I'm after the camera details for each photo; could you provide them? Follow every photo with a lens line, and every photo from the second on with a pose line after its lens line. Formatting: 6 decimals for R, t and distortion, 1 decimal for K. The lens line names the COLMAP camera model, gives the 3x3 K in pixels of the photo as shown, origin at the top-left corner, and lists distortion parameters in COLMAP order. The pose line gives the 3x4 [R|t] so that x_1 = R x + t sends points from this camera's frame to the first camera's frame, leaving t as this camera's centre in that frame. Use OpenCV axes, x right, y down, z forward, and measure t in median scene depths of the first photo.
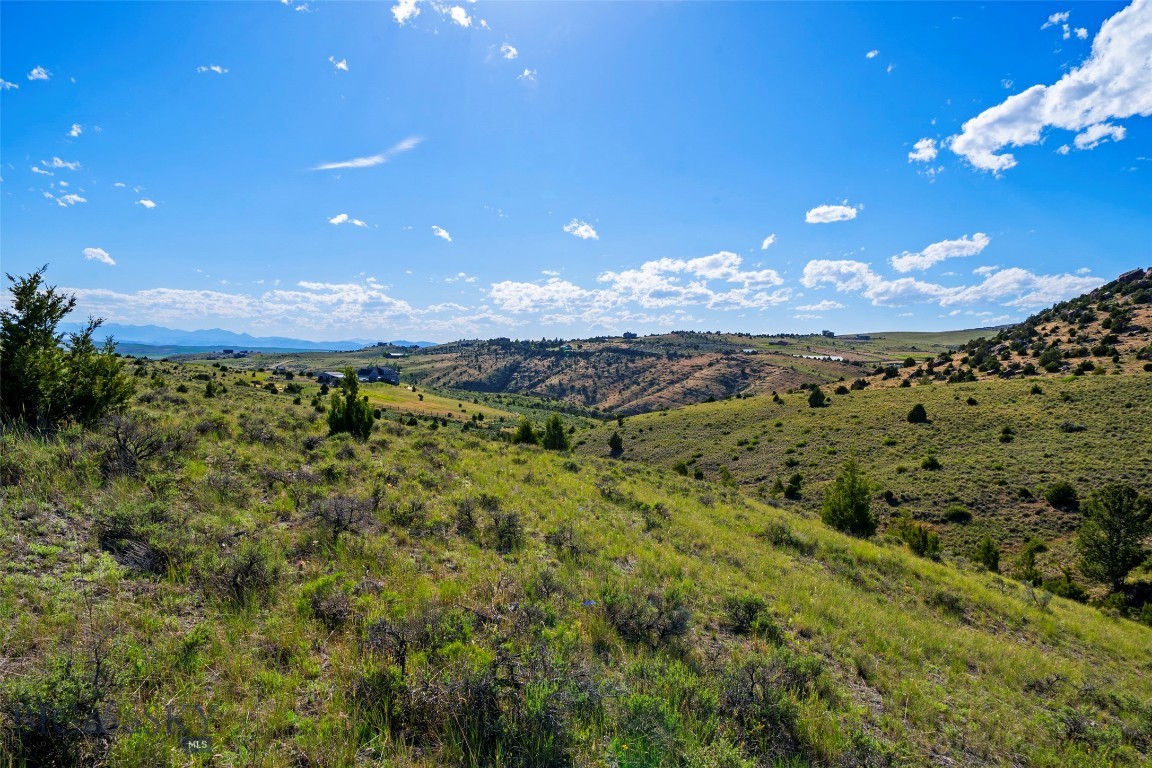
lens RADIAL K [[769.3, 0, 580.2], [0, 769.3, 386.2], [0, 0, 1]] dist [-0.001264, 0.000000]
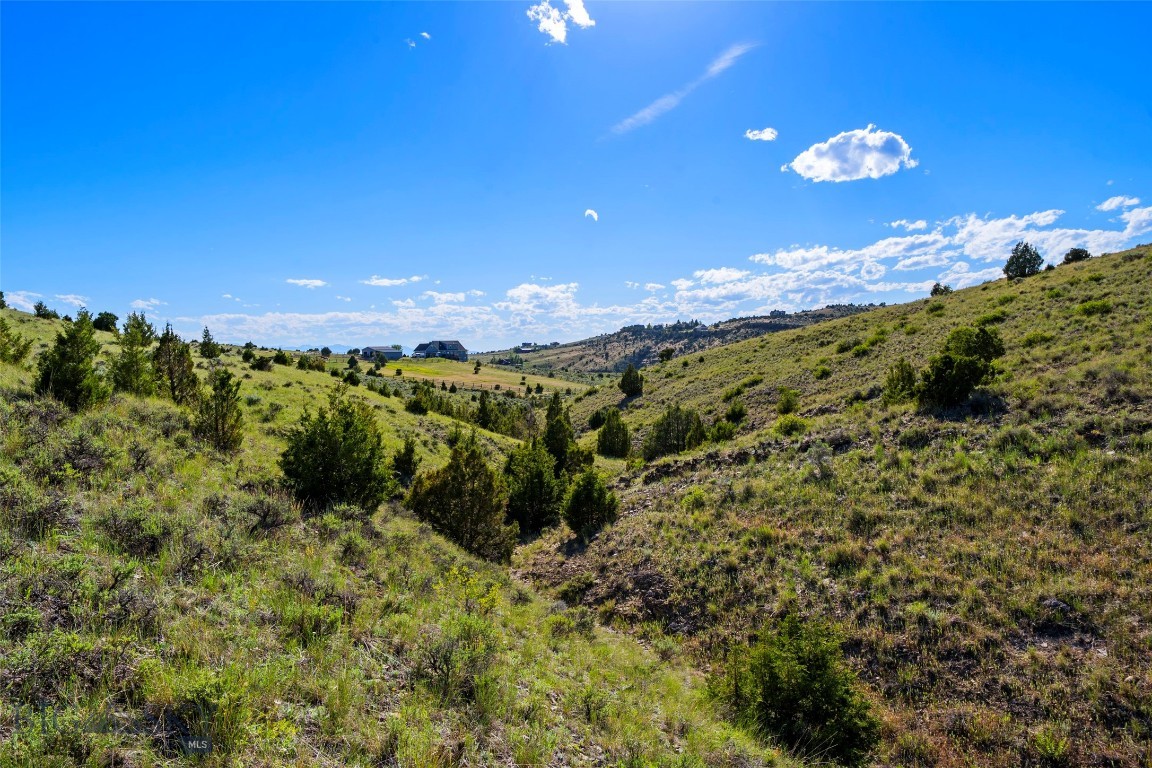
lens RADIAL K [[769.3, 0, 576.7], [0, 769.3, 382.1], [0, 0, 1]] dist [-0.001264, 0.000000]
pose [[0.976283, -0.043100, -0.212163, 0.029114], [0.041575, 0.999067, -0.011647, 0.017715], [0.212467, 0.002550, 0.977165, 0.102207]]
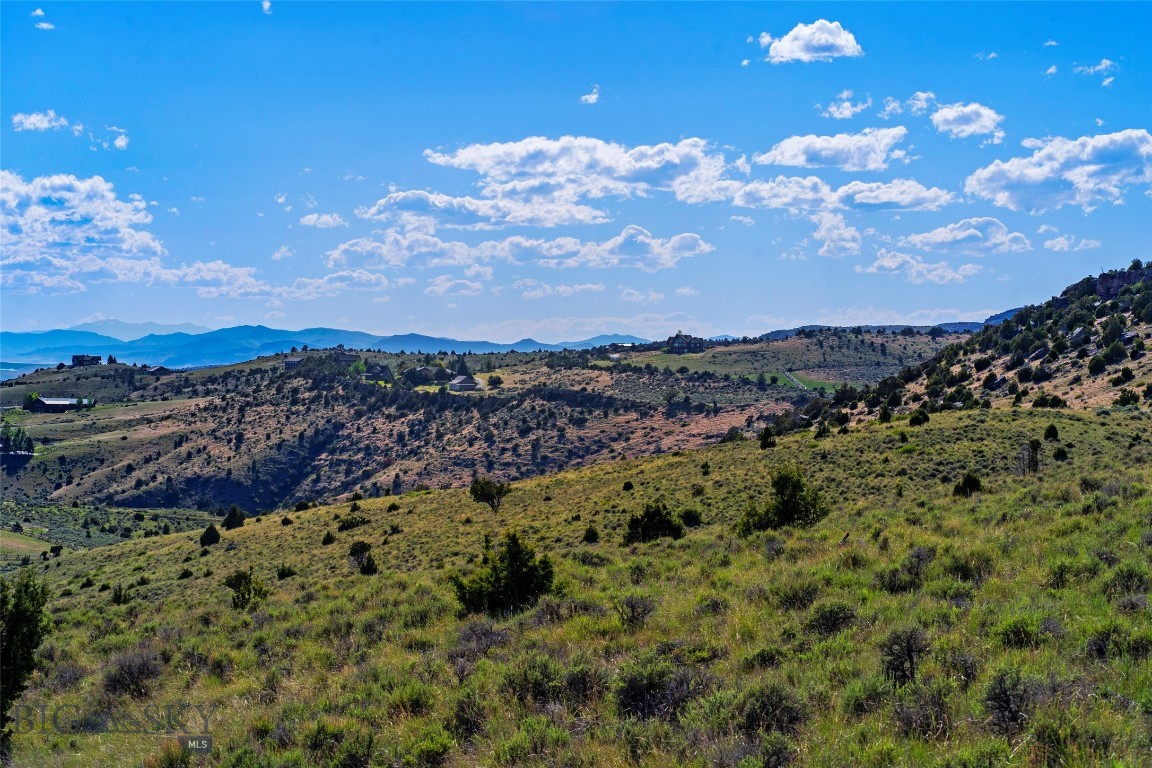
lens RADIAL K [[2694.3, 0, 575.0], [0, 2694.3, 384.4], [0, 0, 1]] dist [-0.051245, 0.000000]
pose [[0.993372, -0.012293, -0.114285, 0.197946], [0.008443, 0.999382, -0.034110, -0.004924], [0.114633, 0.032919, 0.992862, -0.320218]]
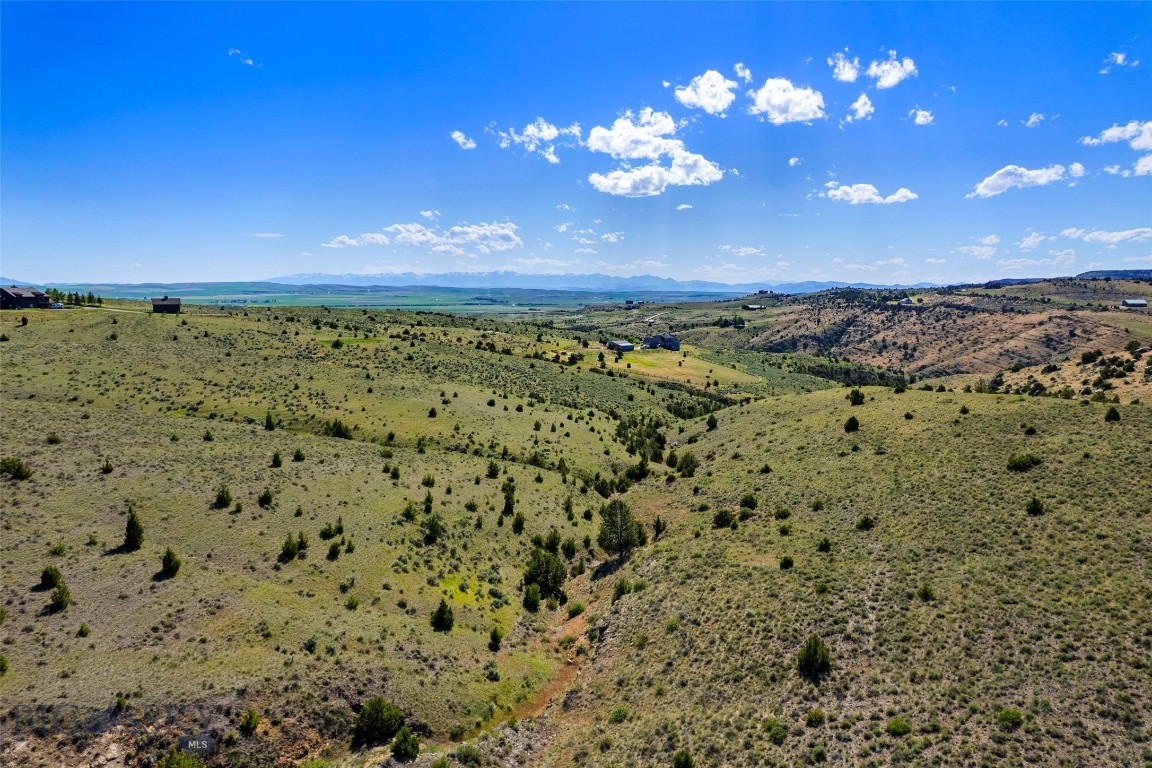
lens RADIAL K [[739.8, 0, 582.4], [0, 739.8, 384.9], [0, 0, 1]] dist [-0.070546, 0.054505]
pose [[0.861108, 0.040025, -0.506843, 0.110637], [0.001435, 0.996701, 0.081146, -0.020485], [0.508419, -0.070603, 0.858210, -0.036212]]
